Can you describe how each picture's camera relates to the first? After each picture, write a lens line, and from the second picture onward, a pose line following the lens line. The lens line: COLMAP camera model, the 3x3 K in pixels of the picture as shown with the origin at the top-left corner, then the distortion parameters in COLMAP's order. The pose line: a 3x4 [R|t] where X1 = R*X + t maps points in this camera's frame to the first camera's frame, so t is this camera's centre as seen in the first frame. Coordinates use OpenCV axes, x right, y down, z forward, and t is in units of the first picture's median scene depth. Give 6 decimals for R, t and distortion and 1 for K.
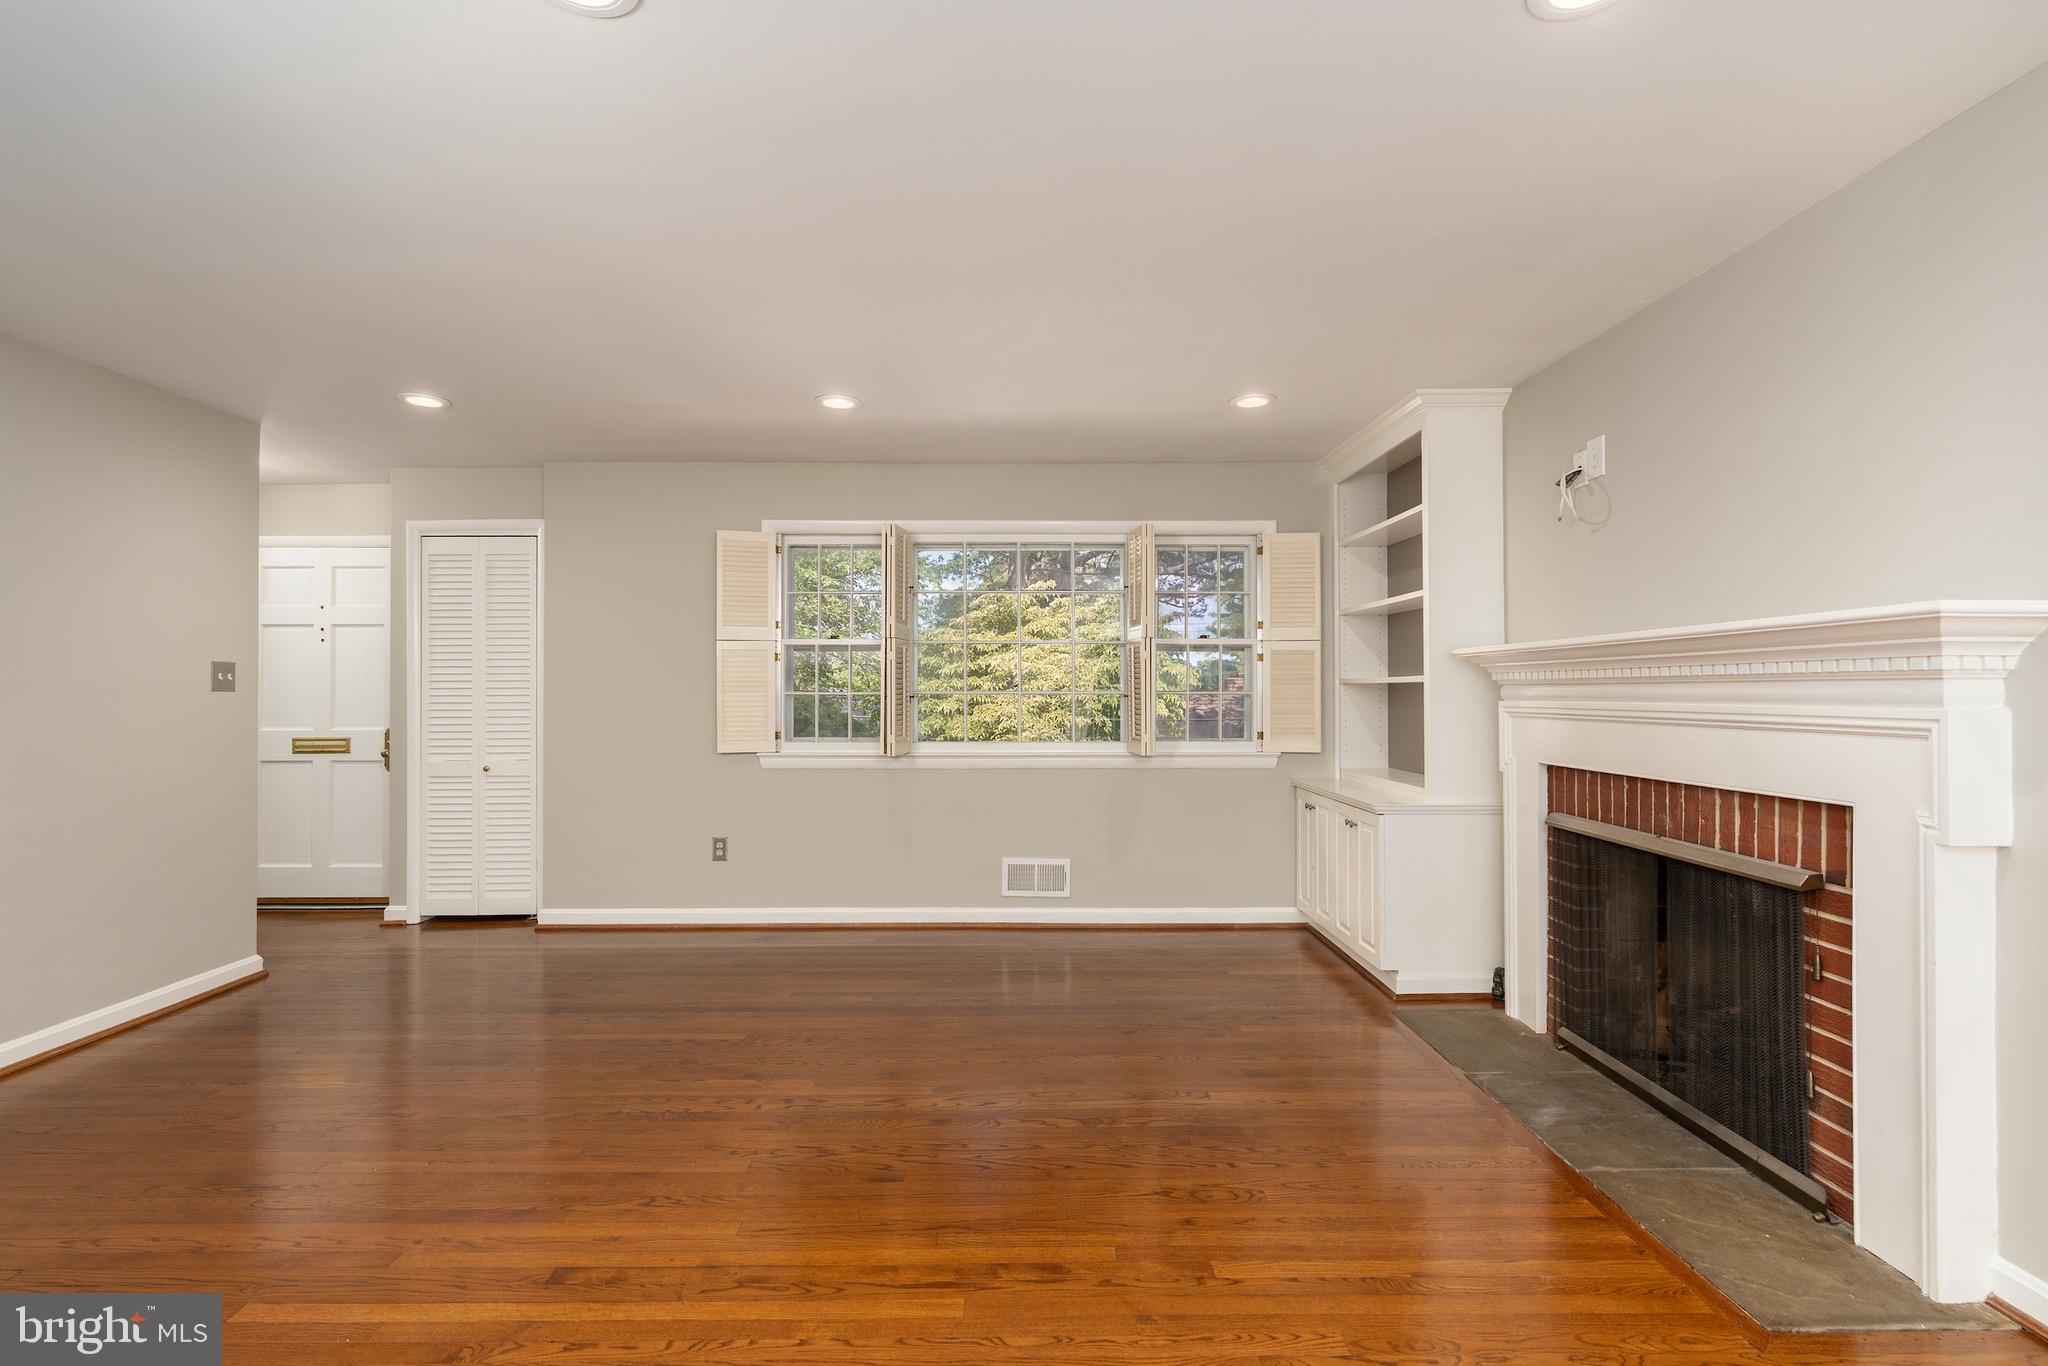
lens RADIAL K [[947.1, 0, 1025.0], [0, 947.1, 695.6], [0, 0, 1]] dist [-0.000672, 0.001578]
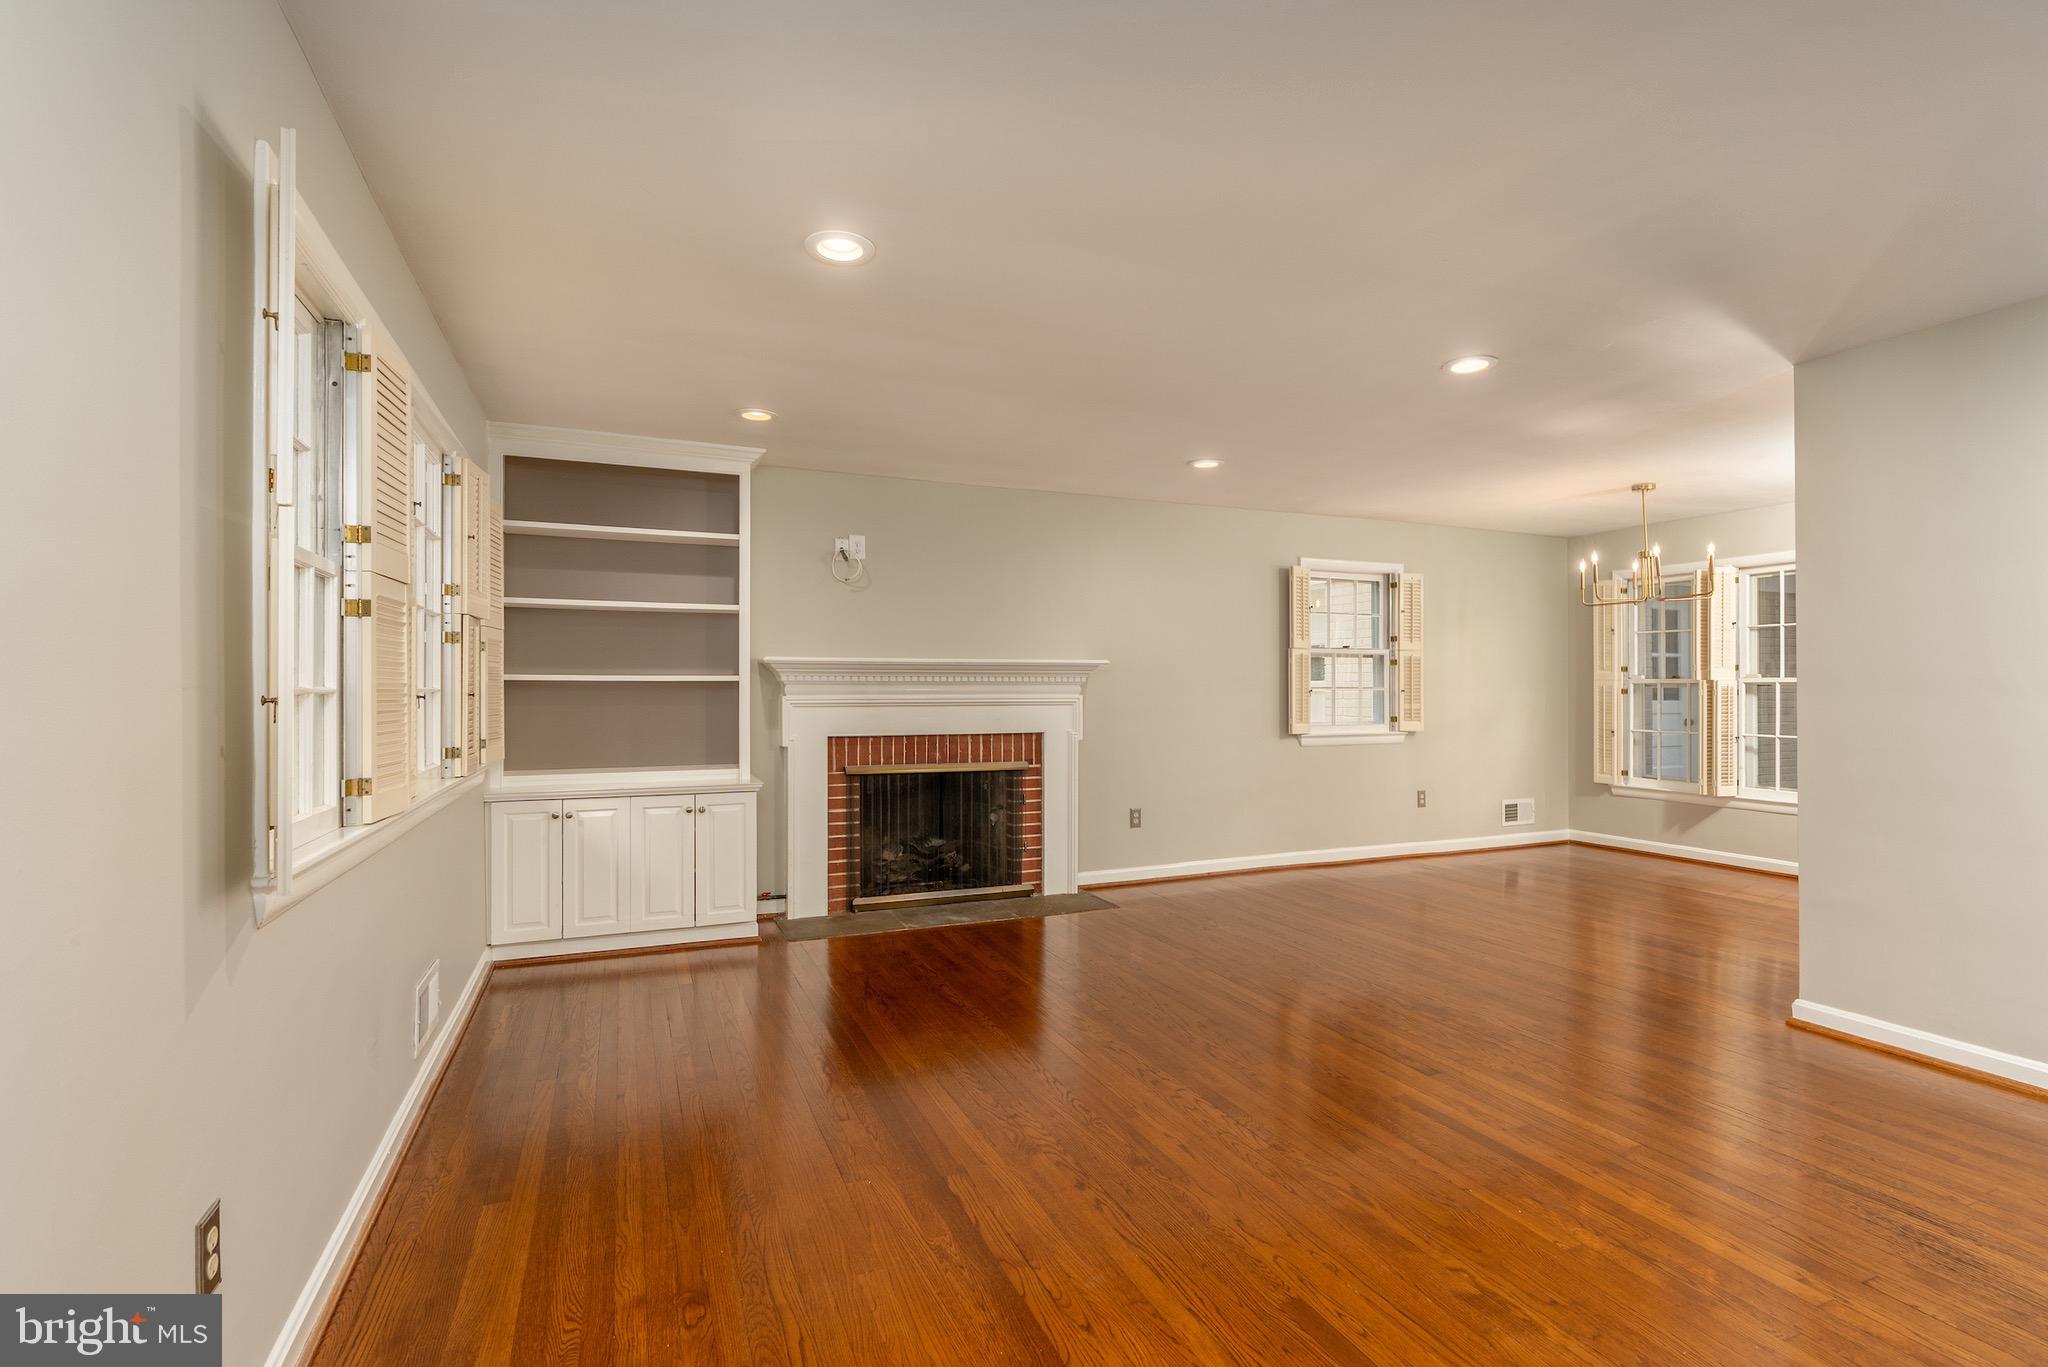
lens RADIAL K [[947.1, 0, 1024.3], [0, 947.1, 682.1], [0, 0, 1]] dist [-0.000672, 0.001578]
pose [[-0.382907, 0.011732, 0.923712, -1.302168], [0.005046, 0.999931, -0.010609, 0.003734], [-0.923773, 0.000598, -0.382940, 1.725351]]
